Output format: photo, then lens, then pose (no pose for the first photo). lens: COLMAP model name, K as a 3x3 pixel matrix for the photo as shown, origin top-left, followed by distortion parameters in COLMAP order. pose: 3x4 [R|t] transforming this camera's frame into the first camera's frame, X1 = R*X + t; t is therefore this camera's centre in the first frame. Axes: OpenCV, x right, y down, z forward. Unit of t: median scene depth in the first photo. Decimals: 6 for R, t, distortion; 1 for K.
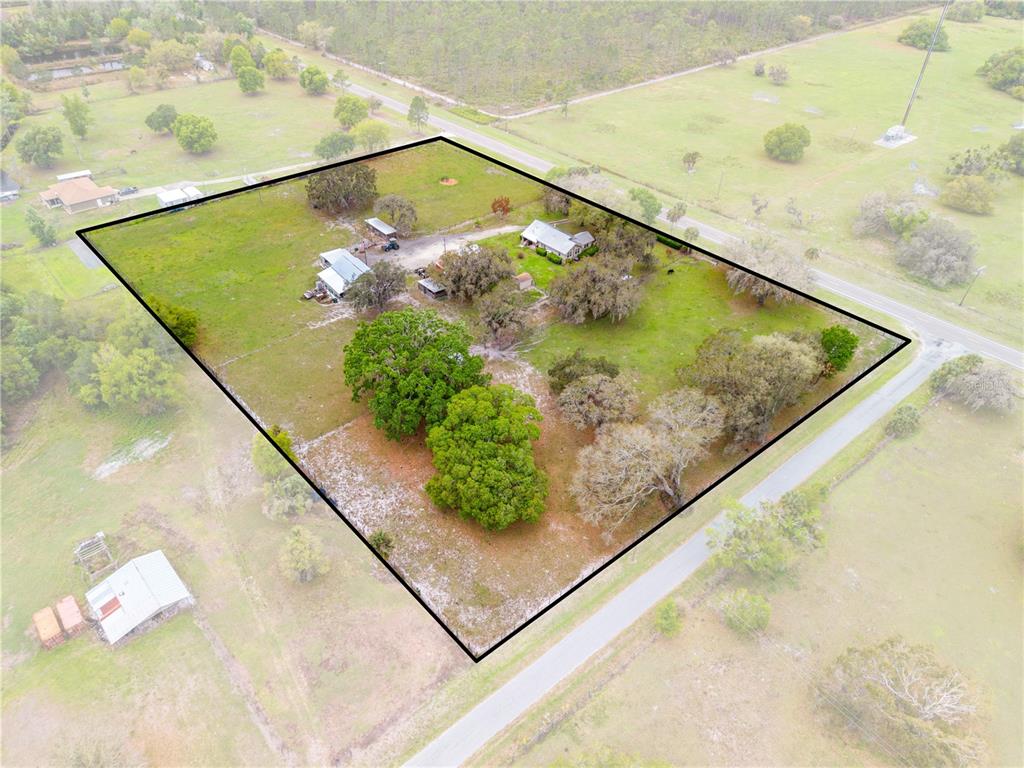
lens RADIAL K [[687.0, 0, 514.9], [0, 687.0, 386.9], [0, 0, 1]] dist [0.024449, -0.004852]
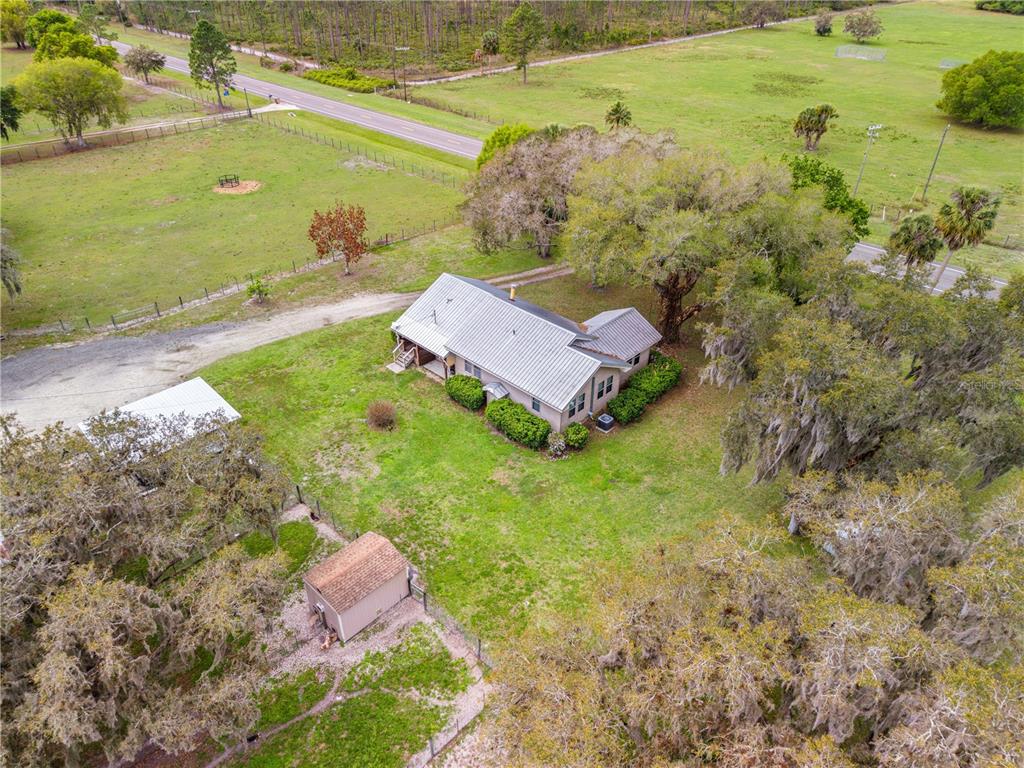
lens RADIAL K [[718.0, 0, 512.0], [0, 718.0, 384.0], [0, 0, 1]] dist [0.008069, 0.003165]
pose [[0.997858, -0.047959, 0.044486, 0.041308], [0.051500, 0.995283, -0.082213, -0.165564], [-0.040334, 0.084328, 0.995621, 0.682977]]
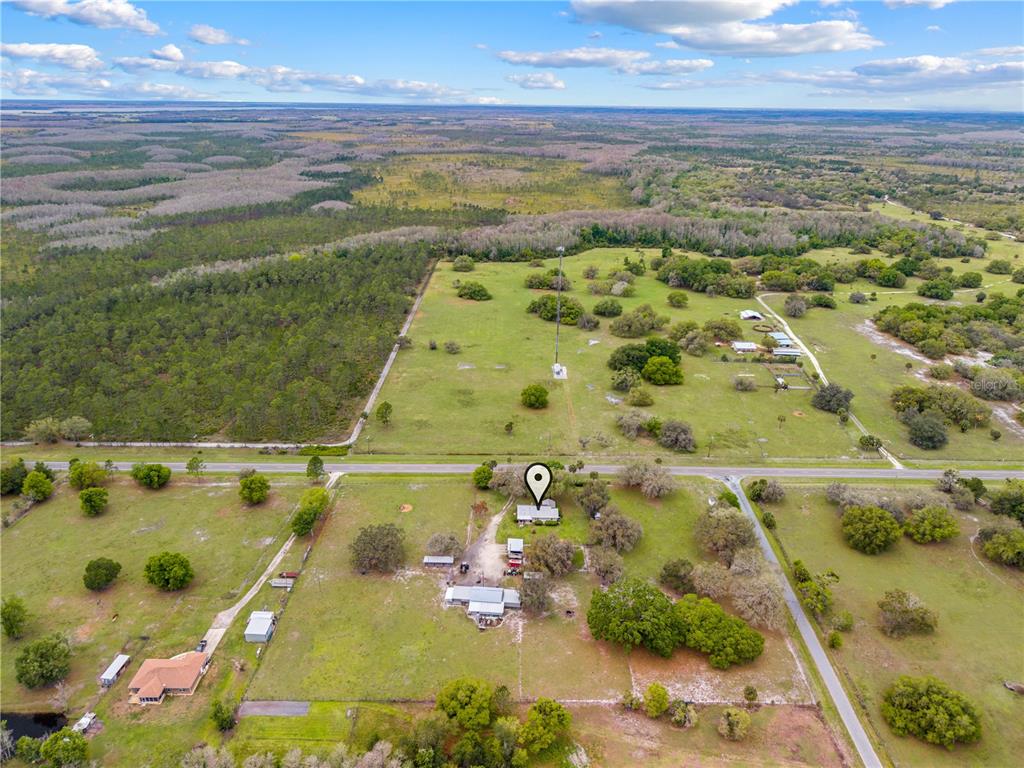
lens RADIAL K [[687.0, 0, 514.9], [0, 687.0, 386.9], [0, 0, 1]] dist [0.024449, -0.004852]
pose [[0.673460, -0.302464, 0.674512, -0.868666], [0.460751, 0.885287, -0.063053, -0.366503], [-0.578066, 0.353246, 0.735566, -0.181476]]
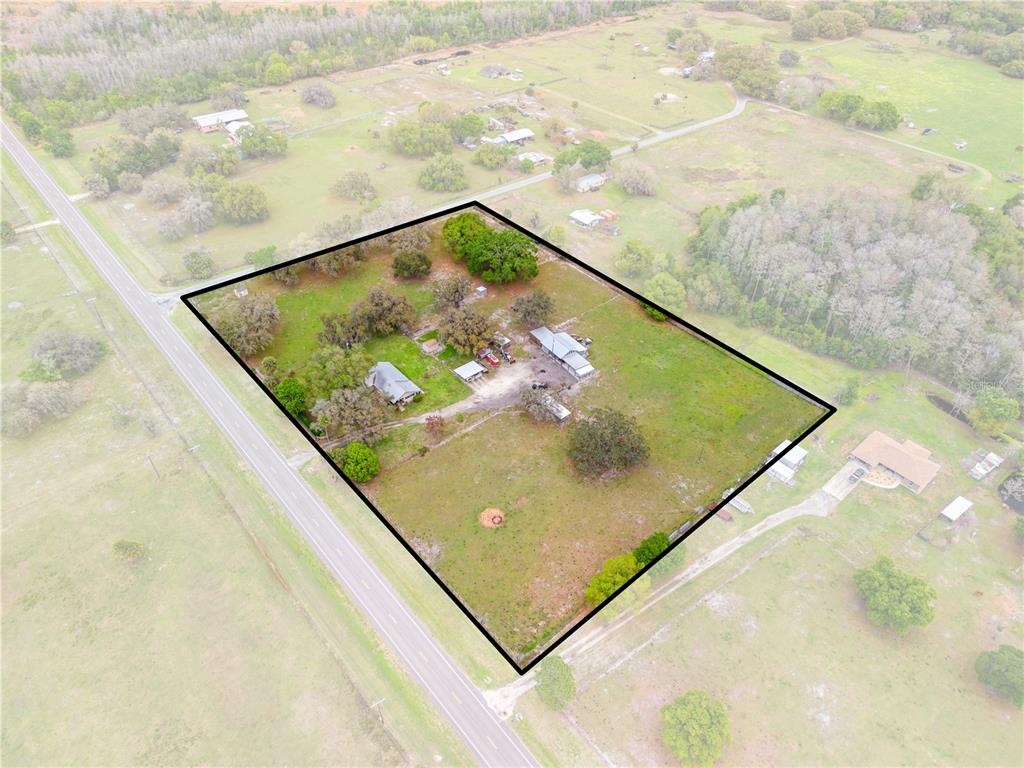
lens RADIAL K [[687.0, 0, 514.9], [0, 687.0, 386.9], [0, 0, 1]] dist [0.024449, -0.004852]
pose [[-0.998506, -0.053172, -0.012550, -0.116506], [-0.023050, 0.201729, 0.979170, -1.214785], [-0.049533, 0.977997, -0.202653, 1.149182]]
